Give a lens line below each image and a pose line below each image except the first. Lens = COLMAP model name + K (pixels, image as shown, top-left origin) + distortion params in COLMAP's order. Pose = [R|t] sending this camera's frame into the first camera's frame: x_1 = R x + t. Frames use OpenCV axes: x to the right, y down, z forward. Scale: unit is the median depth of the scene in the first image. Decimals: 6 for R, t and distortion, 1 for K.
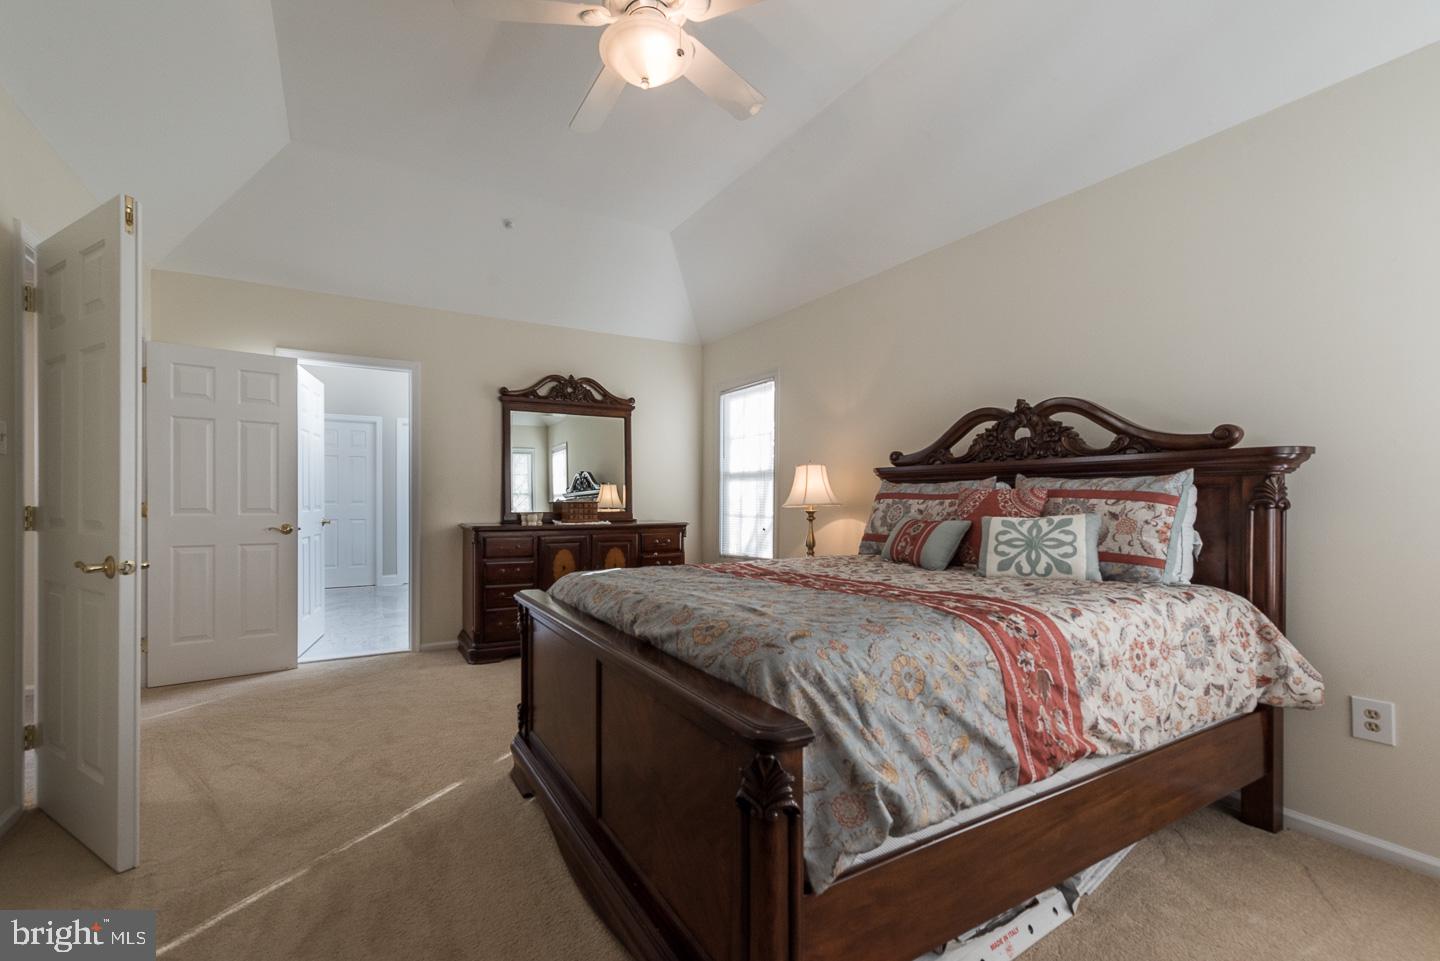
lens RADIAL K [[638.2, 0, 706.7], [0, 638.2, 498.3], [0, 0, 1]] dist [0.013874, -0.000678]
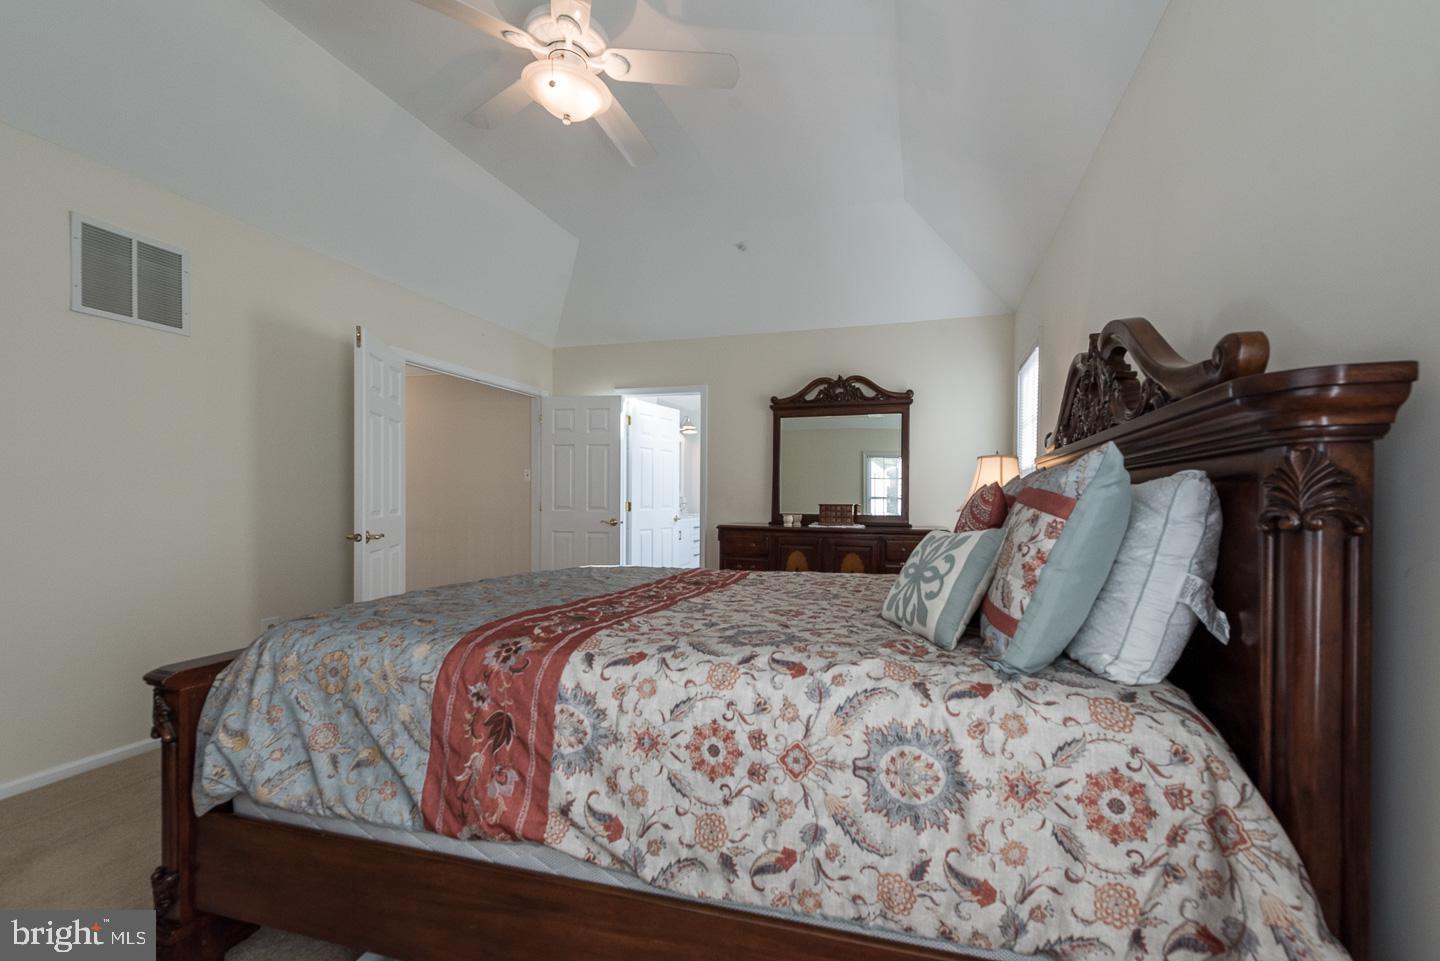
lens RADIAL K [[638.2, 0, 706.7], [0, 638.2, 498.3], [0, 0, 1]] dist [0.013874, -0.000678]
pose [[0.674436, 0.001002, -0.738333, 1.044690], [-0.004075, 0.999989, -0.002366, -0.001446], [0.738322, 0.004604, 0.674432, 0.521182]]
